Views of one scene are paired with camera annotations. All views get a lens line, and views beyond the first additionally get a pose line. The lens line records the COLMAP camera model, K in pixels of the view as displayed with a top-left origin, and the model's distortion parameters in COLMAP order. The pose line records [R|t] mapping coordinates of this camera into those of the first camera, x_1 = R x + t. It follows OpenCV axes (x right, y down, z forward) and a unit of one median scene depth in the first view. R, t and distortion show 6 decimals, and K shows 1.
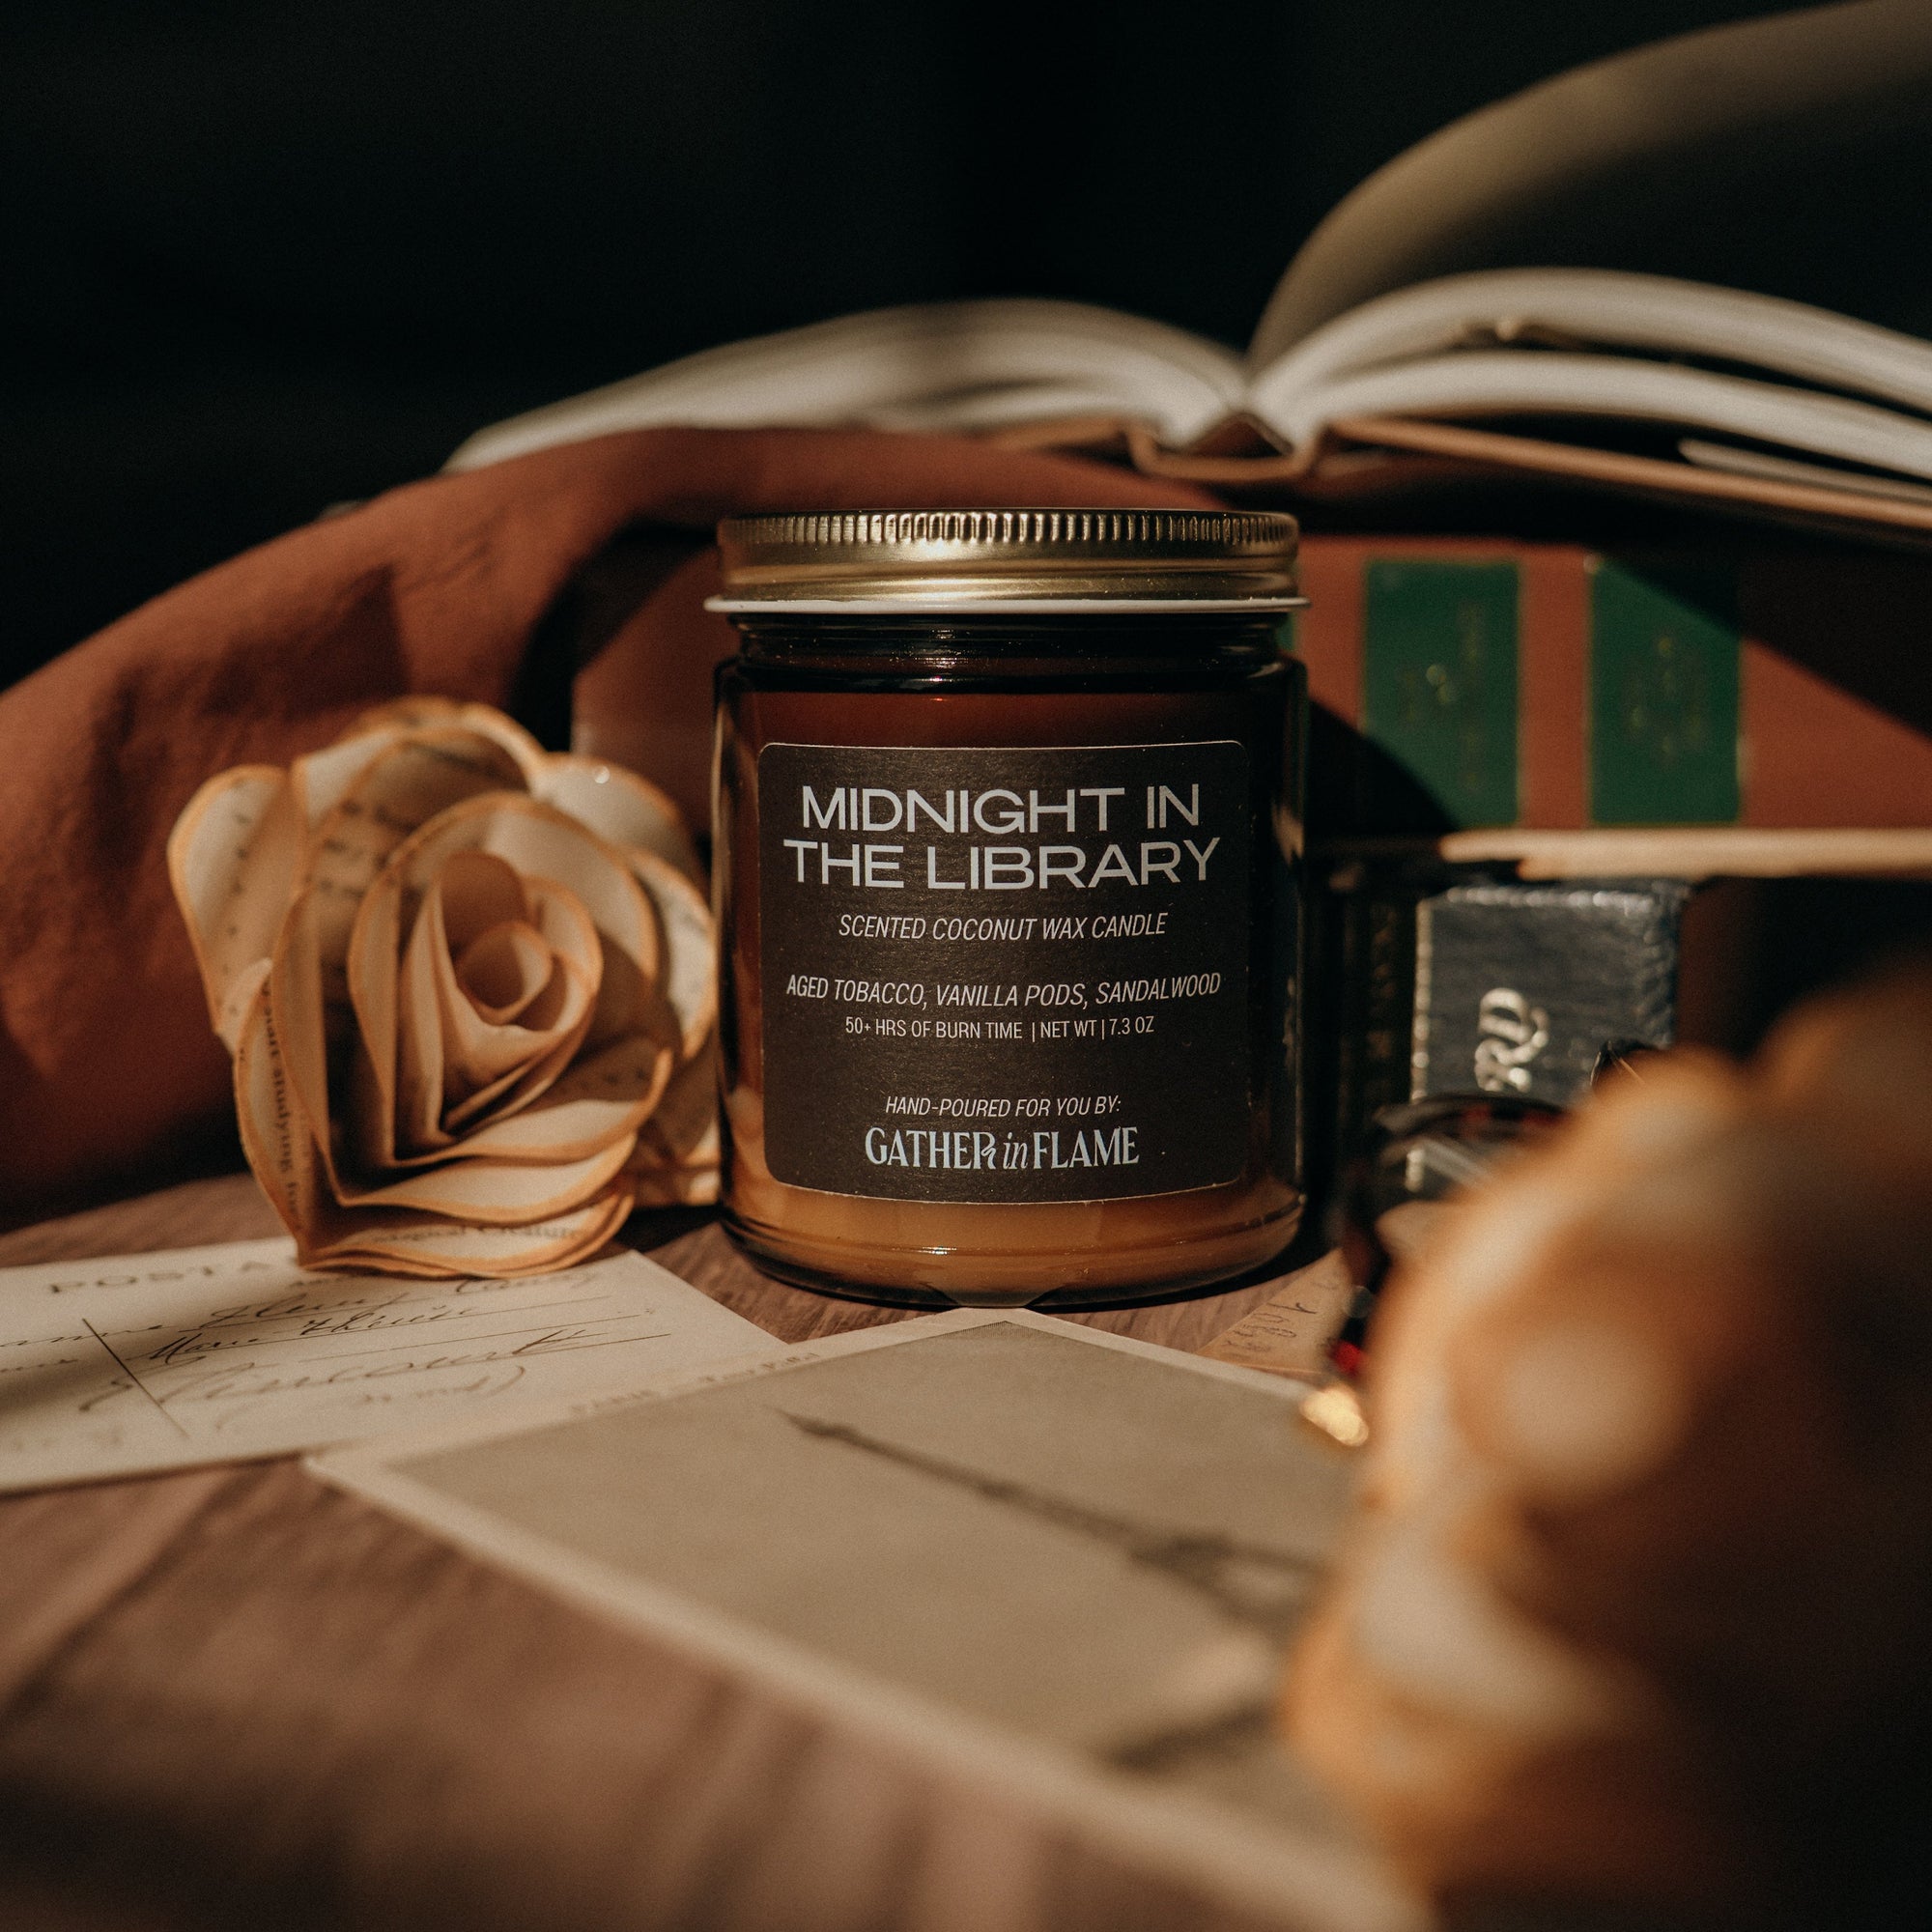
lens RADIAL K [[3047.5, 0, 973.4], [0, 3047.5, 878.5], [0, 0, 1]] dist [0.001822, -0.034530]
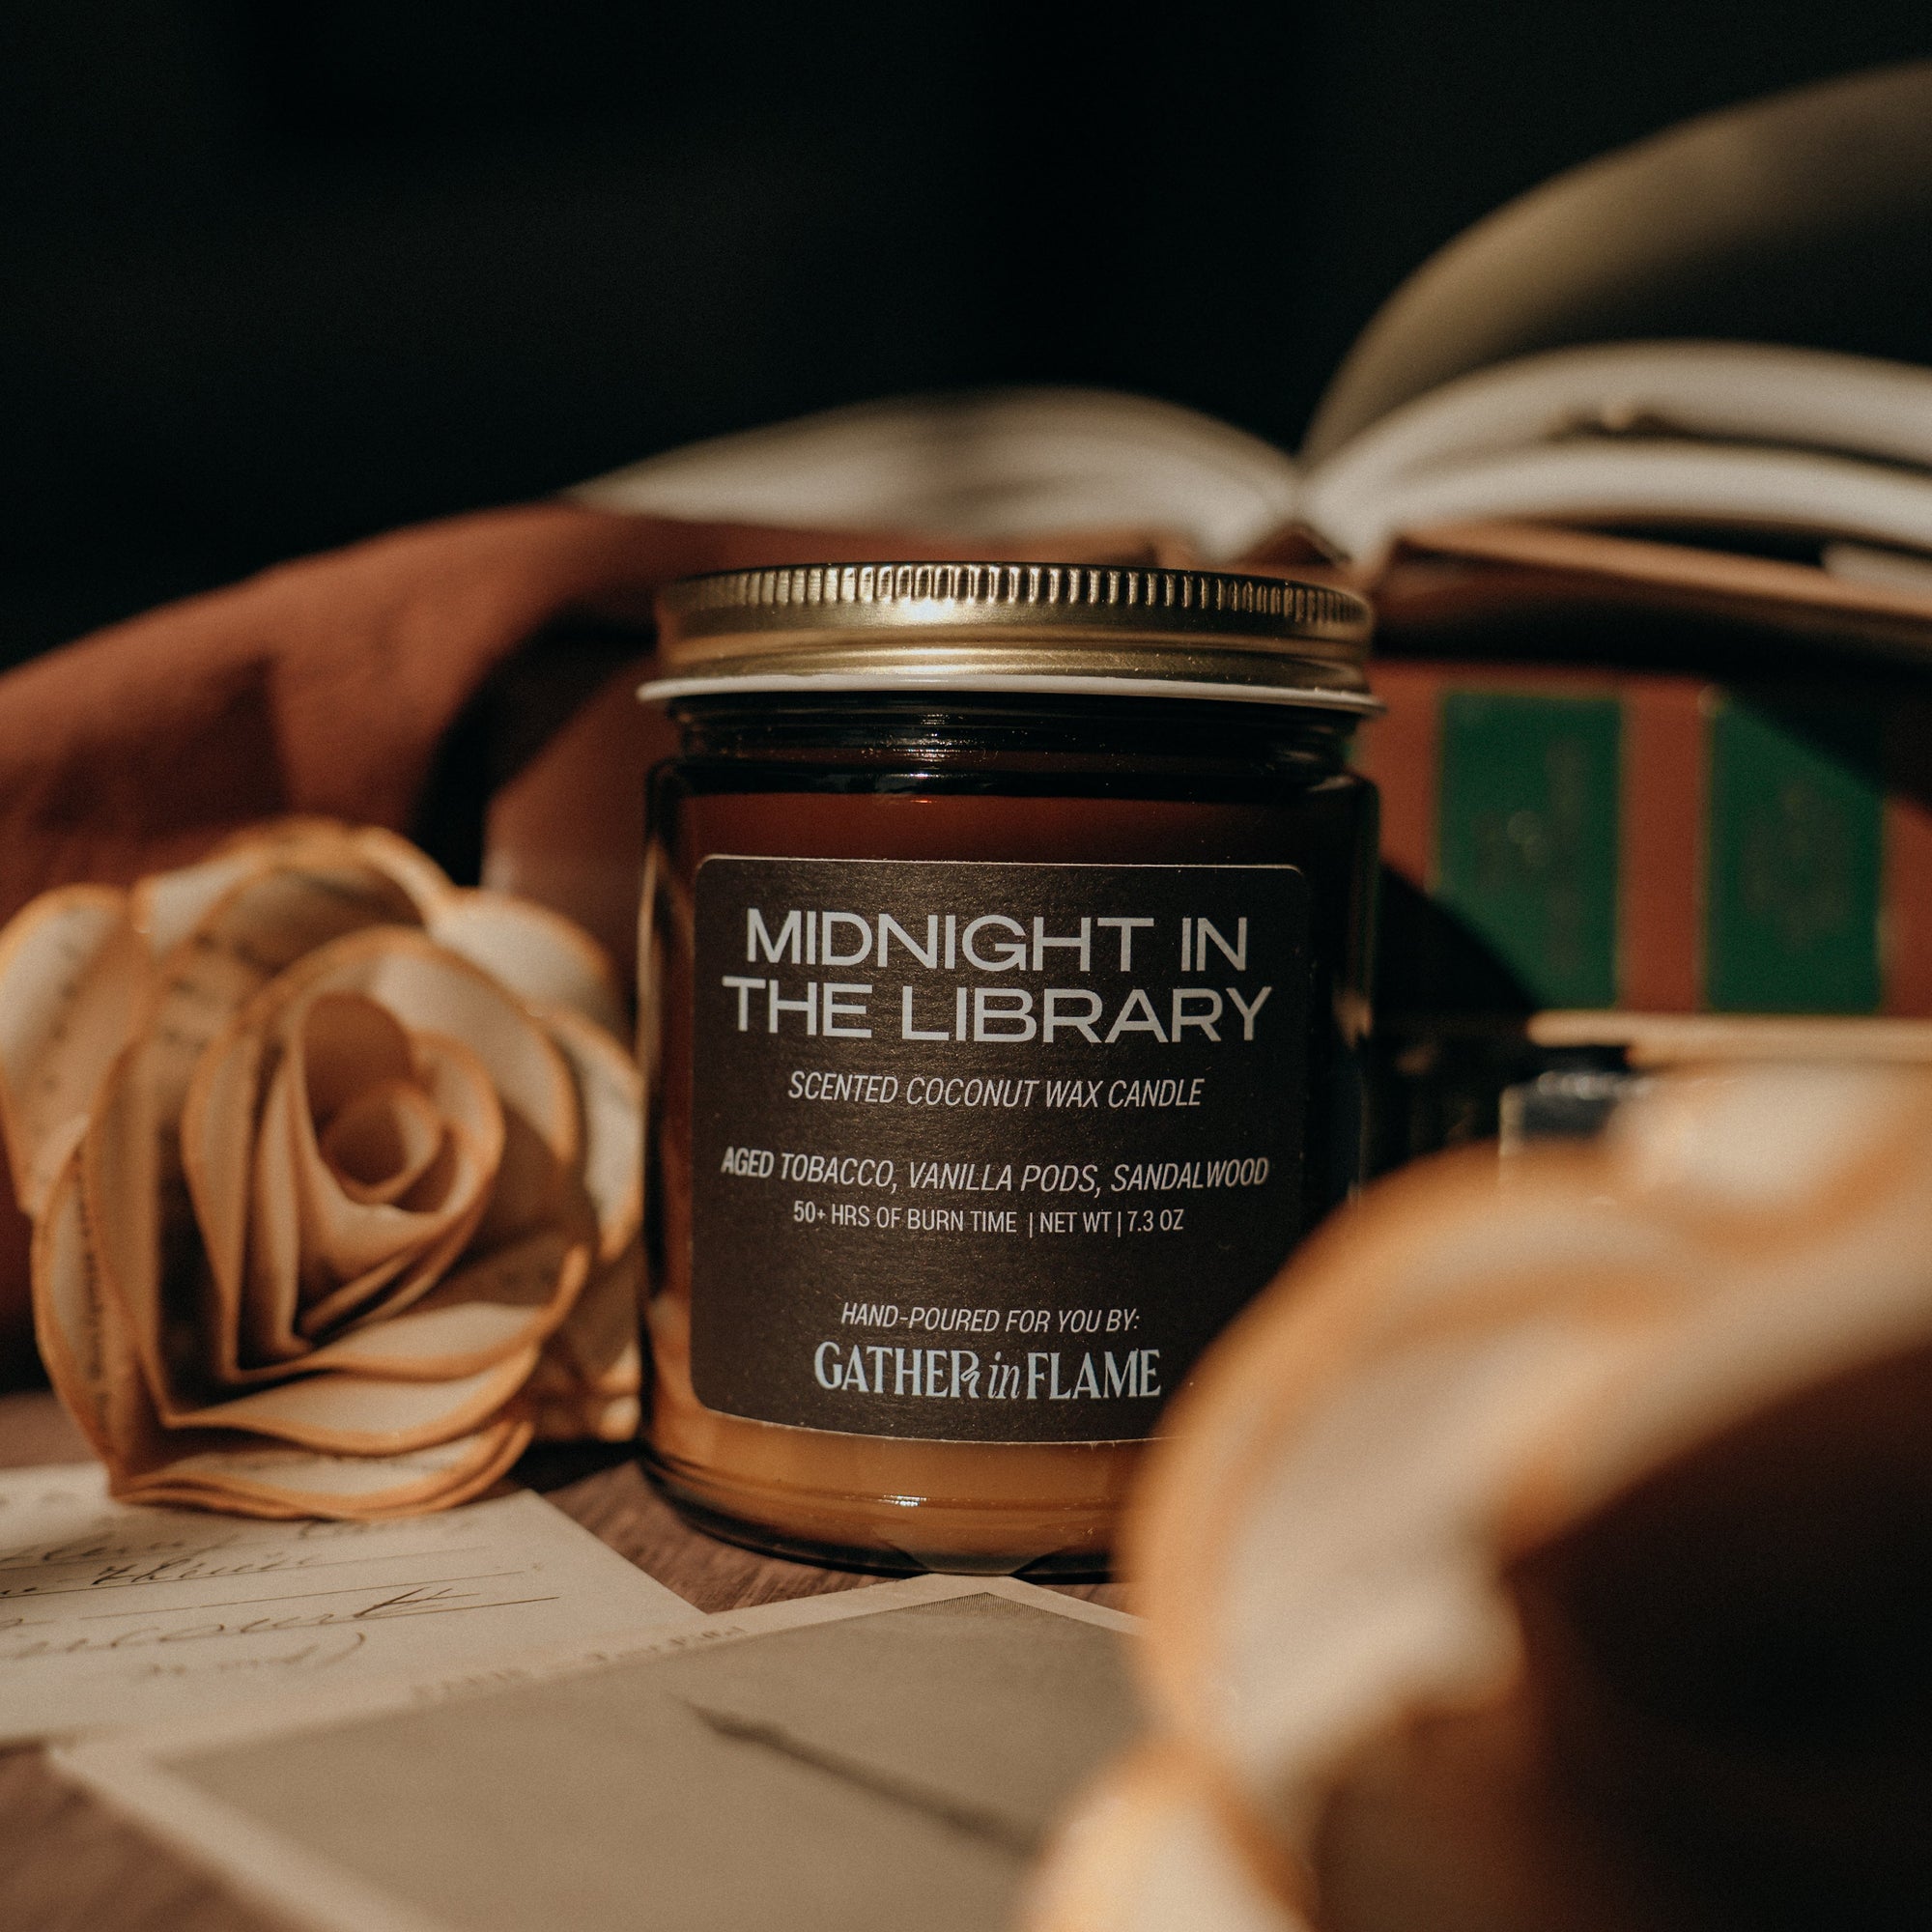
lens RADIAL K [[2996.3, 0, 960.2], [0, 2996.3, 1036.3], [0, 0, 1]] dist [-0.037363, -0.022043]
pose [[0.999662, 0.025224, -0.006340, 0.005072], [-0.025451, 0.998920, -0.038867, 0.032143], [0.005353, 0.039015, 0.999224, 0.223379]]
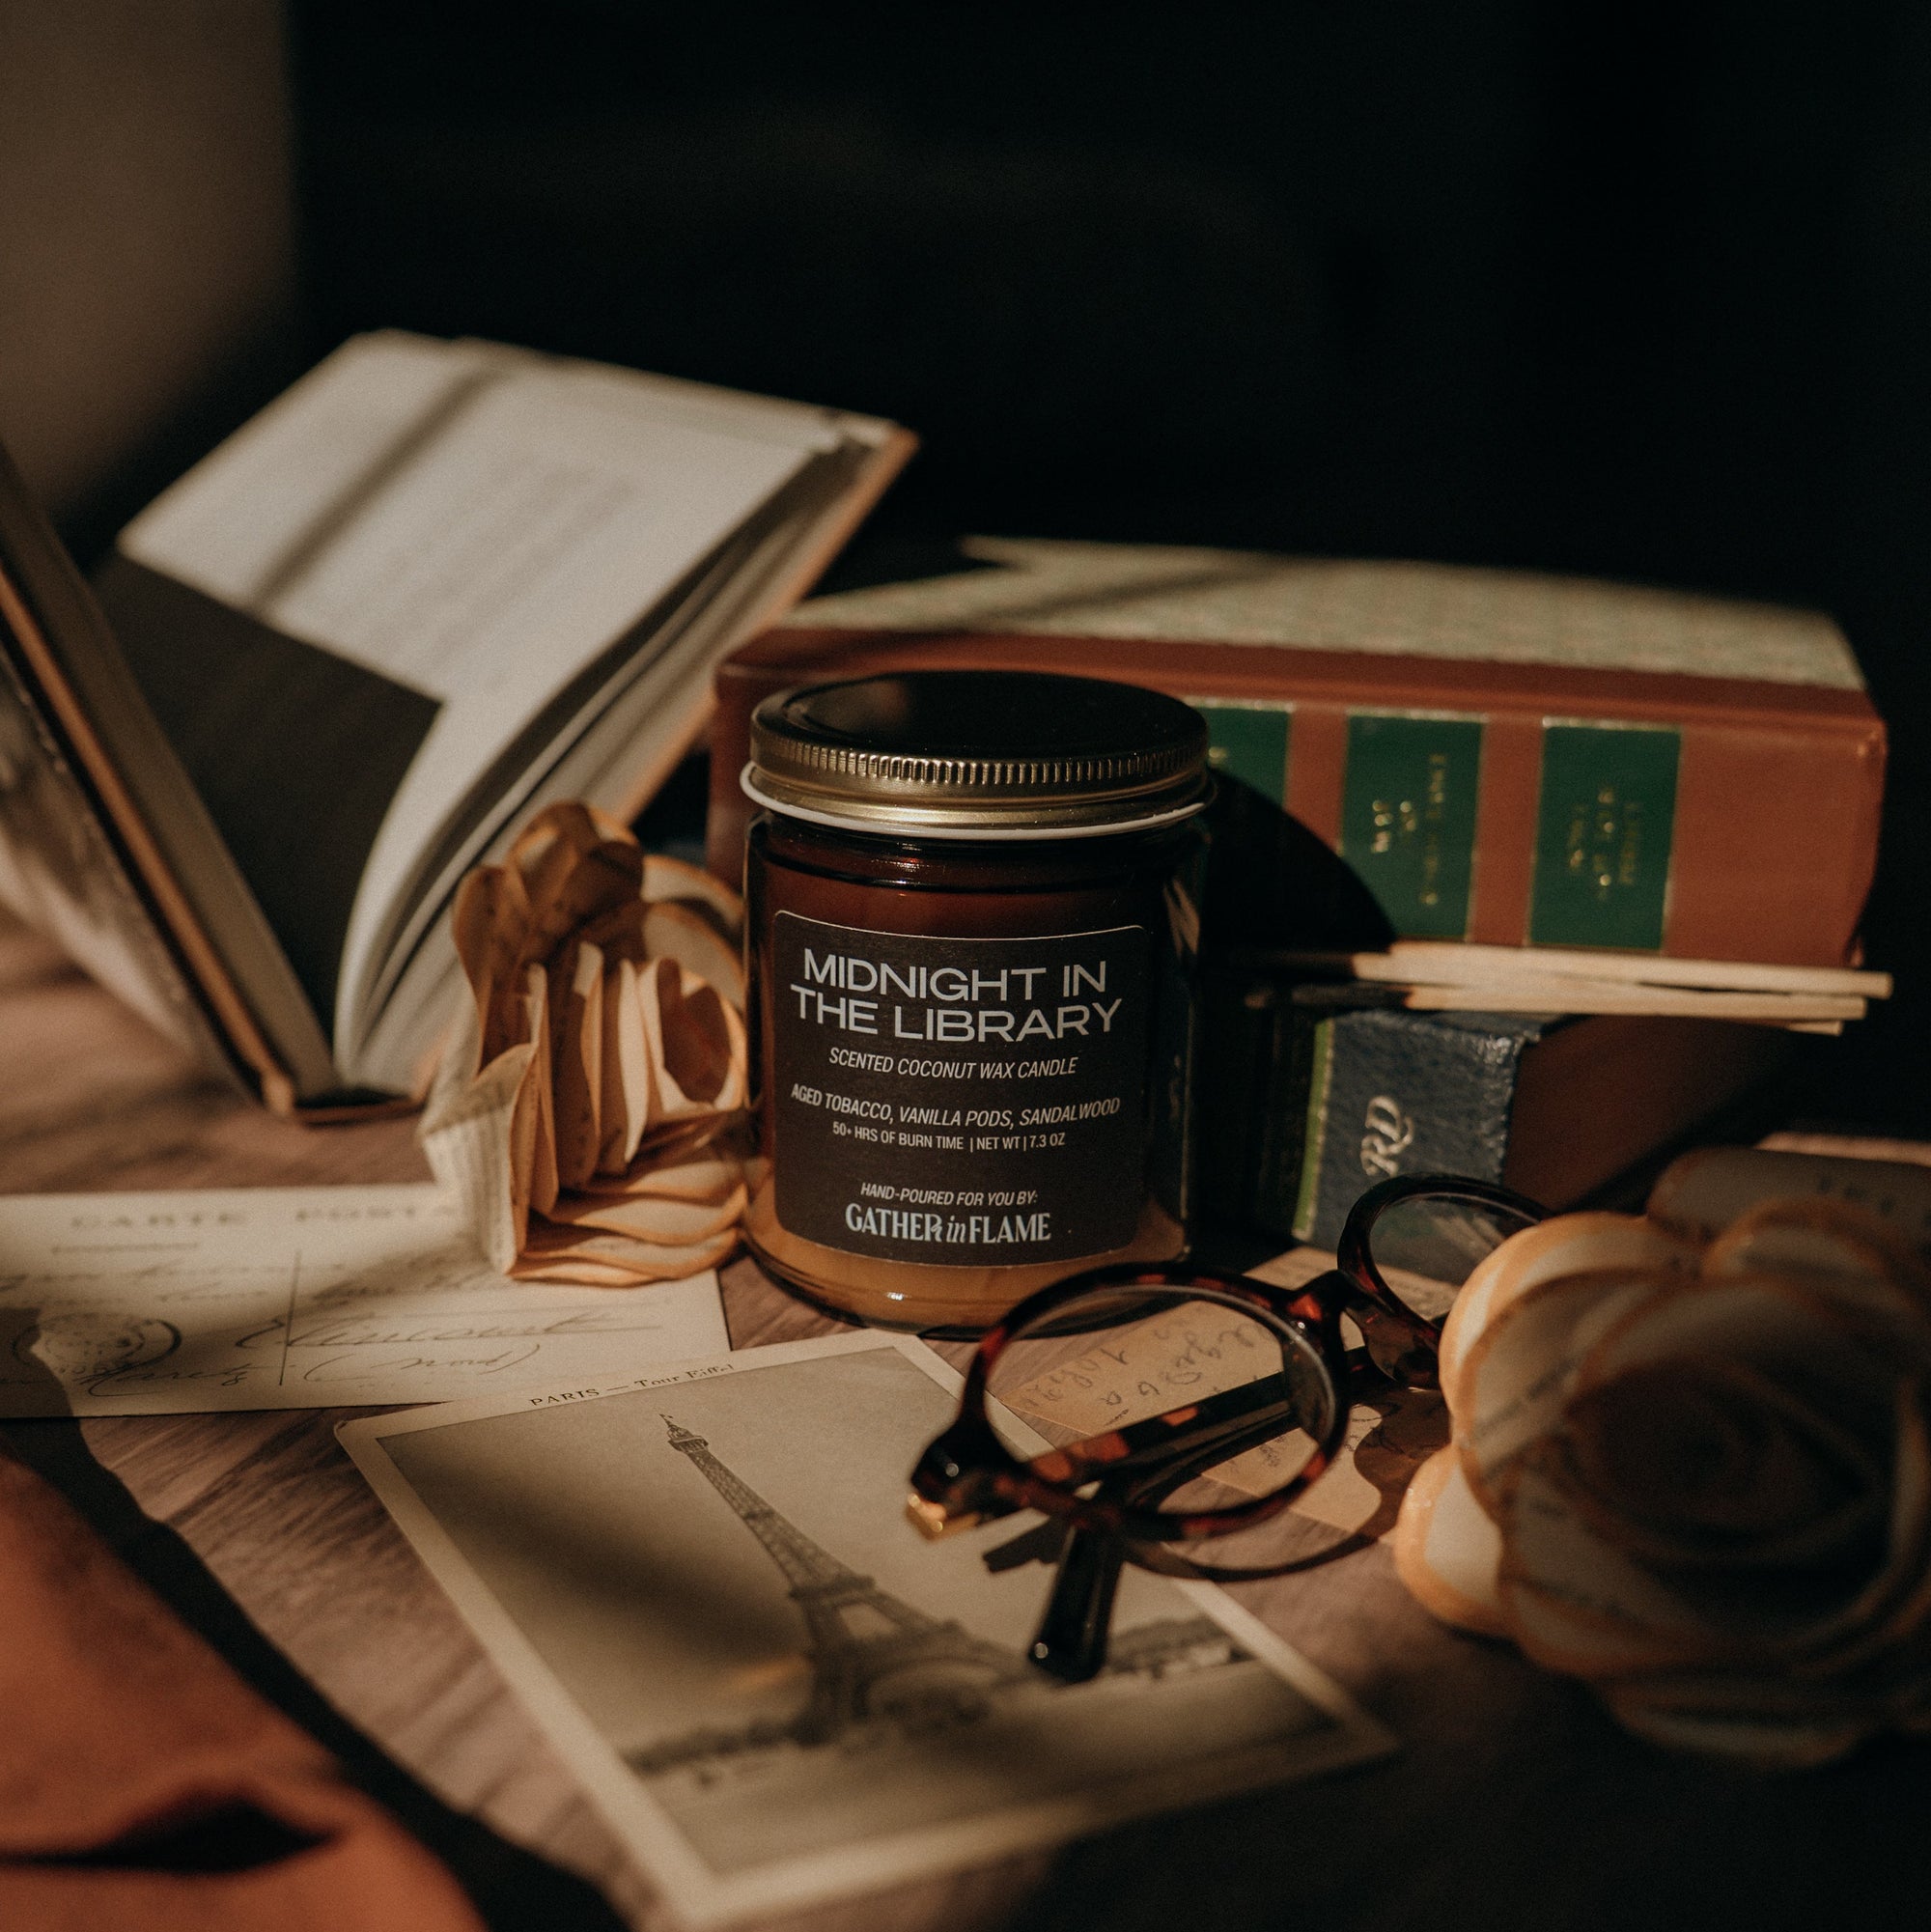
lens RADIAL K [[3047.5, 0, 965.5], [0, 3047.5, 966.0], [0, 0, 1]] dist [0.001822, -0.034530]
pose [[0.997192, 0.041062, -0.062626, 0.096633], [-0.029567, 0.984209, 0.174525, -0.257175], [0.068804, -0.172183, 0.982659, -0.291034]]
